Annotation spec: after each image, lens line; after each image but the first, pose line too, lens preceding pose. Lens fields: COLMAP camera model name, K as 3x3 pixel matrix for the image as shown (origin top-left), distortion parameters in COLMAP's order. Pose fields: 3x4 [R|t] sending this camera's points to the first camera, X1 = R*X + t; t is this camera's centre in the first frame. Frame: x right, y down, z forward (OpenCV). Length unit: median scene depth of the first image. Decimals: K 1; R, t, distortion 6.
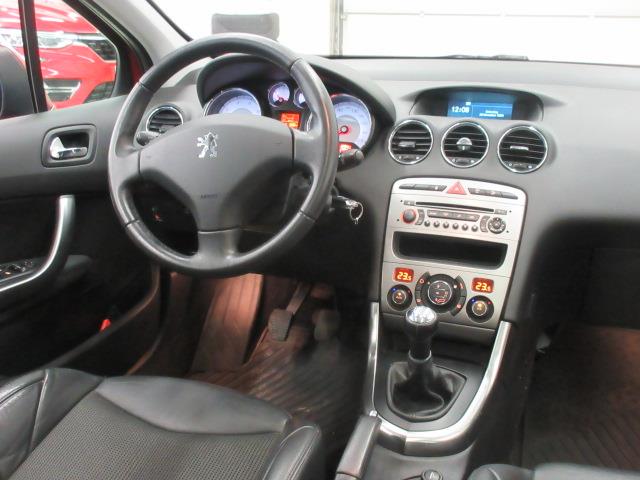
lens RADIAL K [[685.0, 0, 320.0], [0, 685.0, 240.0], [0, 0, 1]] dist [-0.049196, 0.006779]
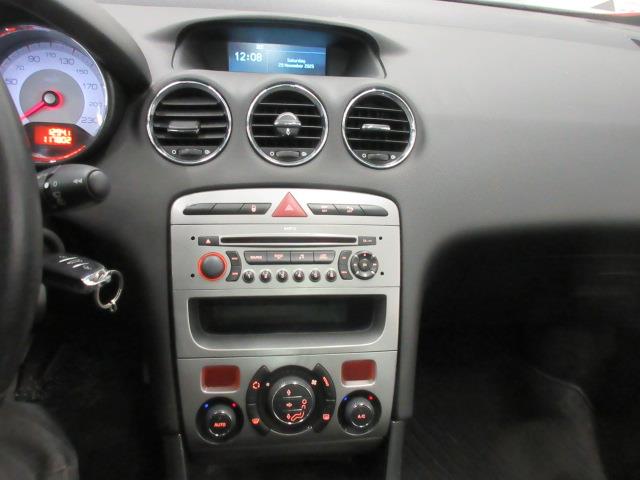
lens RADIAL K [[494.0, 0, 320.0], [0, 494.0, 240.0], [0, 0, 1]] dist [0.021412, 0.007222]
pose [[0.881577, -0.167221, 0.441429, 0.034136], [0.081746, 0.975104, 0.206132, -0.130111], [-0.464909, -0.145636, 0.873298, 0.612680]]
